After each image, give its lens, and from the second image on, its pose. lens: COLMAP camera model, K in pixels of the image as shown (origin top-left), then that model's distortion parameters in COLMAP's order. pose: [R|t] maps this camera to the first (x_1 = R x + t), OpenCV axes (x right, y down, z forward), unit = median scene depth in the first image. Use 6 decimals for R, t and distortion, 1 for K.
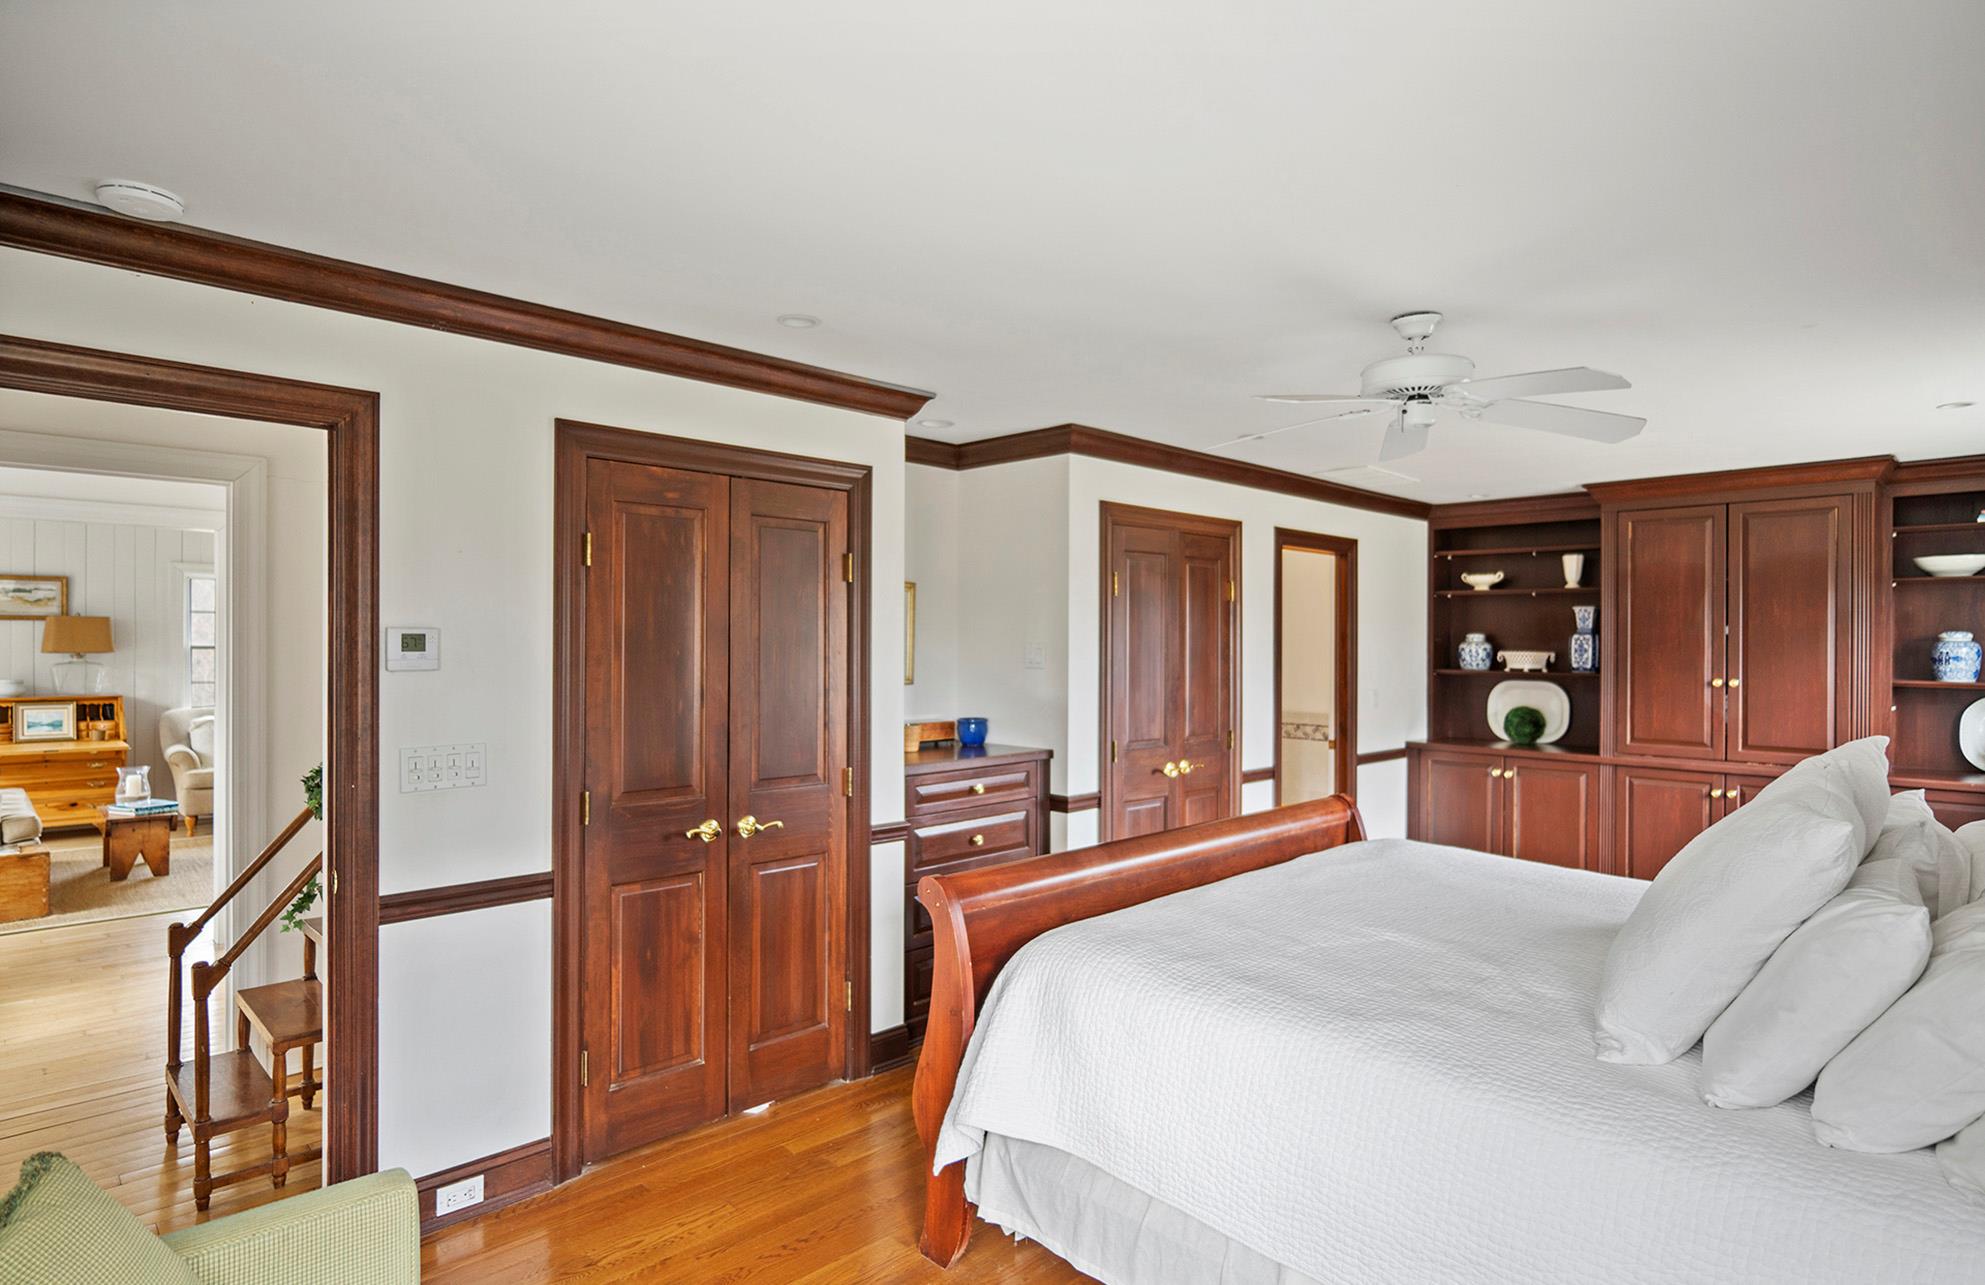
lens RADIAL K [[1036.3, 0, 993.6], [0, 1036.3, 643.9], [0, 0, 1]] dist [-0.006702, 0.000634]
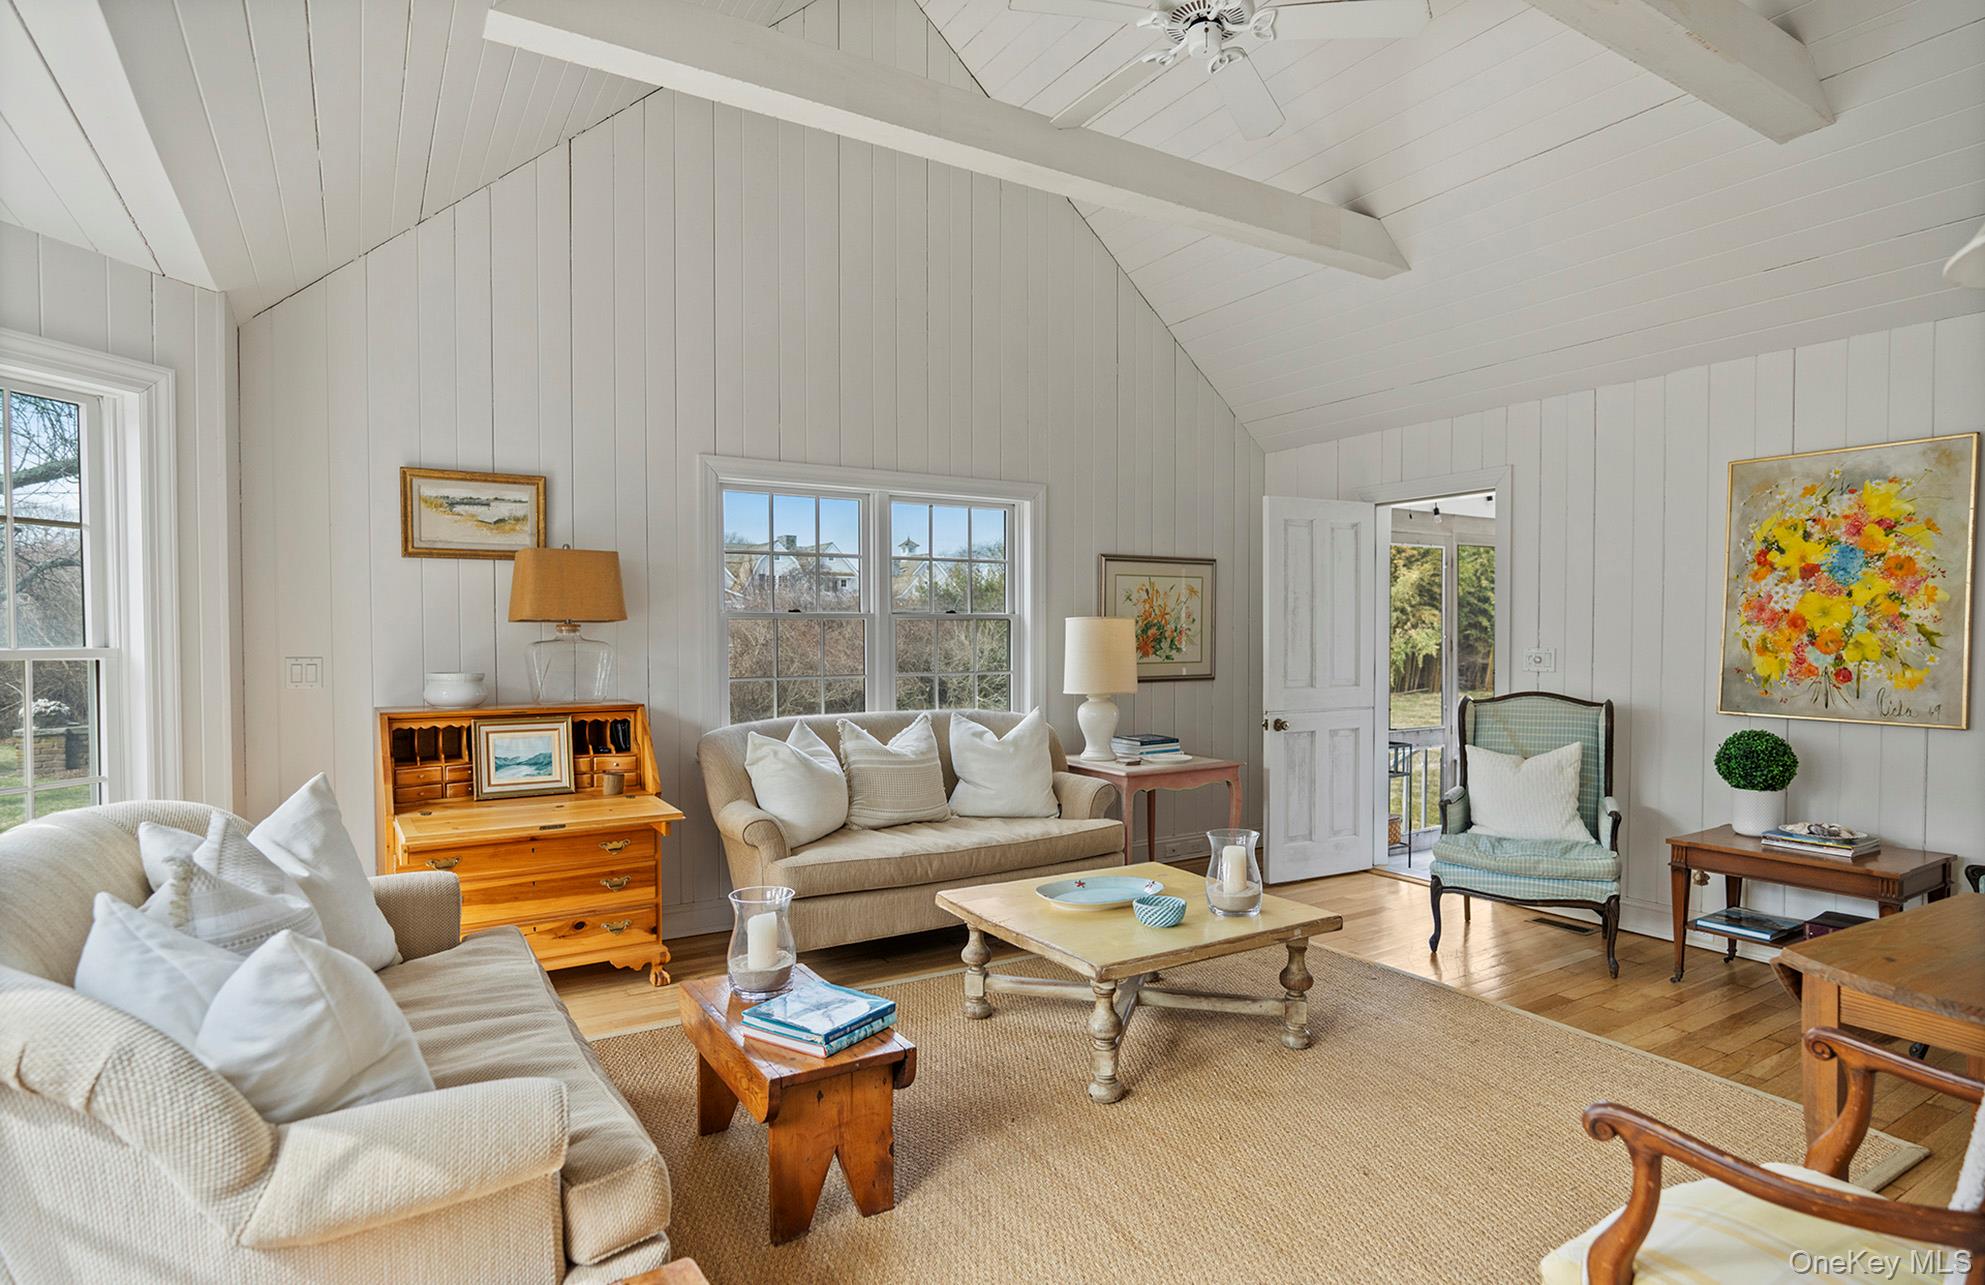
lens RADIAL K [[1036.3, 0, 989.3], [0, 1036.3, 649.7], [0, 0, 1]] dist [-0.006702, 0.000634]
pose [[0.975380, -0.000101, -0.220532, -0.576354], [0.005322, 0.999719, 0.023079, 0.012201], [0.220468, -0.023685, 0.975107, 0.548022]]
